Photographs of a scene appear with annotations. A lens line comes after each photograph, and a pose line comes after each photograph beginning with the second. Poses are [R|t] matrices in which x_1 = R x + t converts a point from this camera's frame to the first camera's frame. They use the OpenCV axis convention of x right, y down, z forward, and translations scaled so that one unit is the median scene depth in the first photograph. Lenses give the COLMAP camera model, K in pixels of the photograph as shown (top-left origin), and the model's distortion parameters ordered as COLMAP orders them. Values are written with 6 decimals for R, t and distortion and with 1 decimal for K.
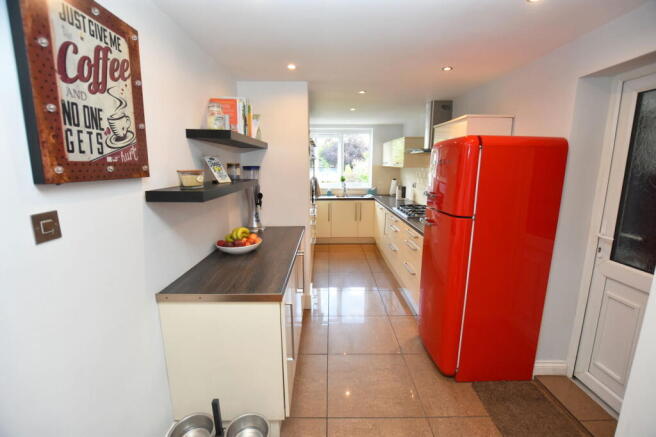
lens RADIAL K [[296.0, 0, 331.2], [0, 296.0, 221.0], [0, 0, 1]] dist [-0.016983, 0.000198]
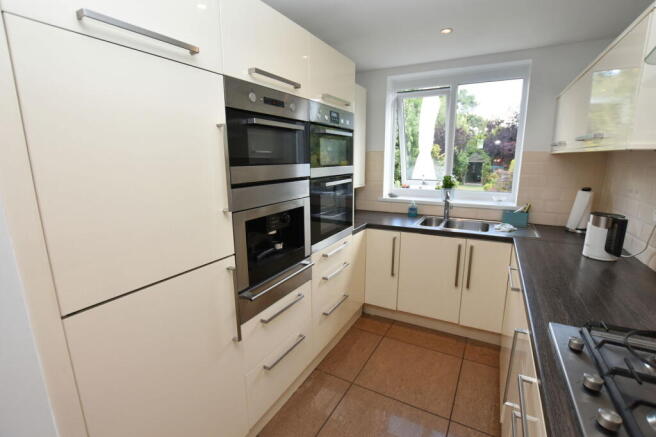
lens RADIAL K [[296.0, 0, 331.2], [0, 296.0, 221.0], [0, 0, 1]] dist [-0.016983, 0.000198]
pose [[0.868008, 0.091129, -0.488116, 0.116552], [-0.078771, 0.995838, 0.045841, -0.090797], [0.490262, -0.001341, 0.871574, 0.515972]]
